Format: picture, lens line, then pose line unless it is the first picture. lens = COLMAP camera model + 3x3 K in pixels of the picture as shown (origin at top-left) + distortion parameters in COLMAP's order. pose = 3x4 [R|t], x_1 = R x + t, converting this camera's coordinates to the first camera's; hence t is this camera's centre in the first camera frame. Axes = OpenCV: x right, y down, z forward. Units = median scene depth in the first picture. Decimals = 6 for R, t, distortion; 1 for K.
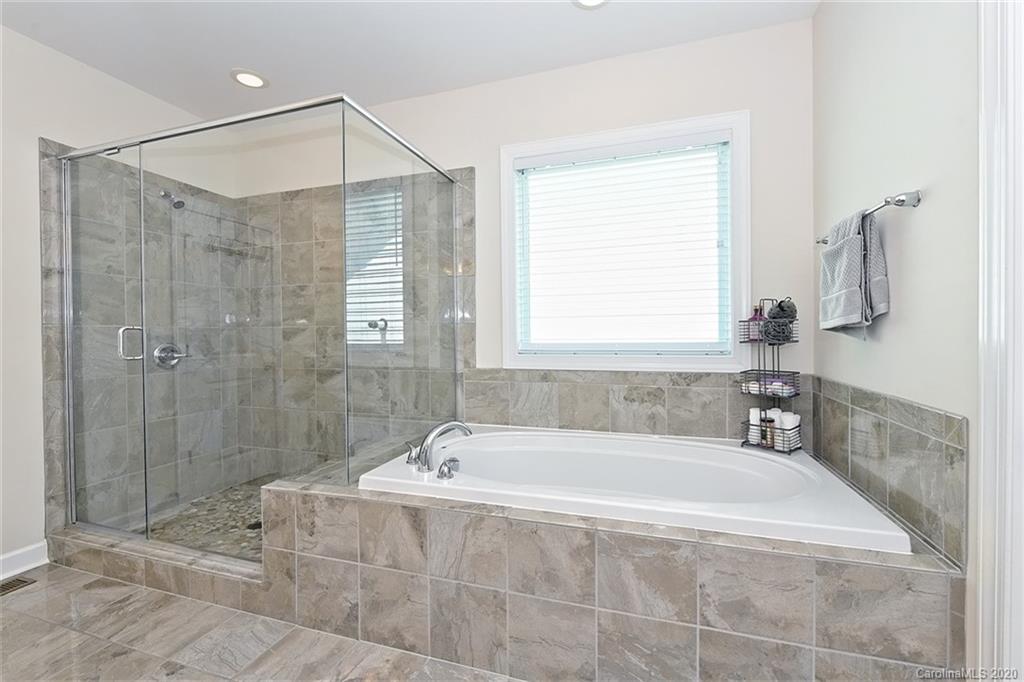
lens RADIAL K [[425.8, 0, 519.7], [0, 425.8, 337.5], [0, 0, 1]] dist [-0.000315, -0.000224]
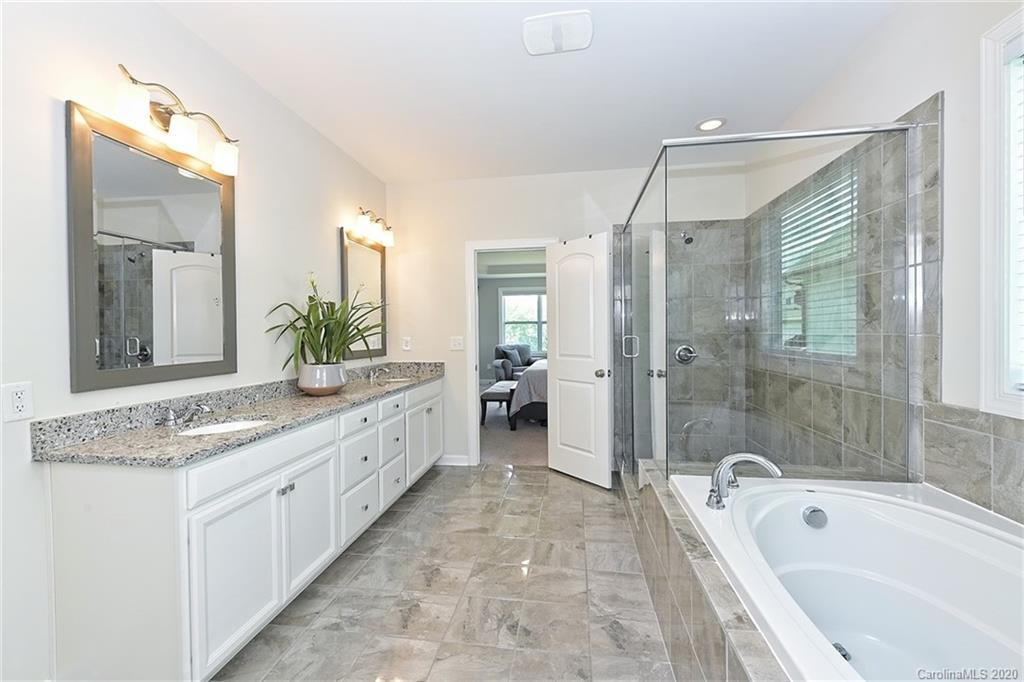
lens RADIAL K [[425.8, 0, 519.7], [0, 425.8, 337.5], [0, 0, 1]] dist [-0.000315, -0.000224]
pose [[0.180280, 0.021281, -0.983385, 0.403258], [-0.001123, 0.999770, 0.021429, -0.039578], [0.983615, -0.002759, 0.180263, 0.245386]]
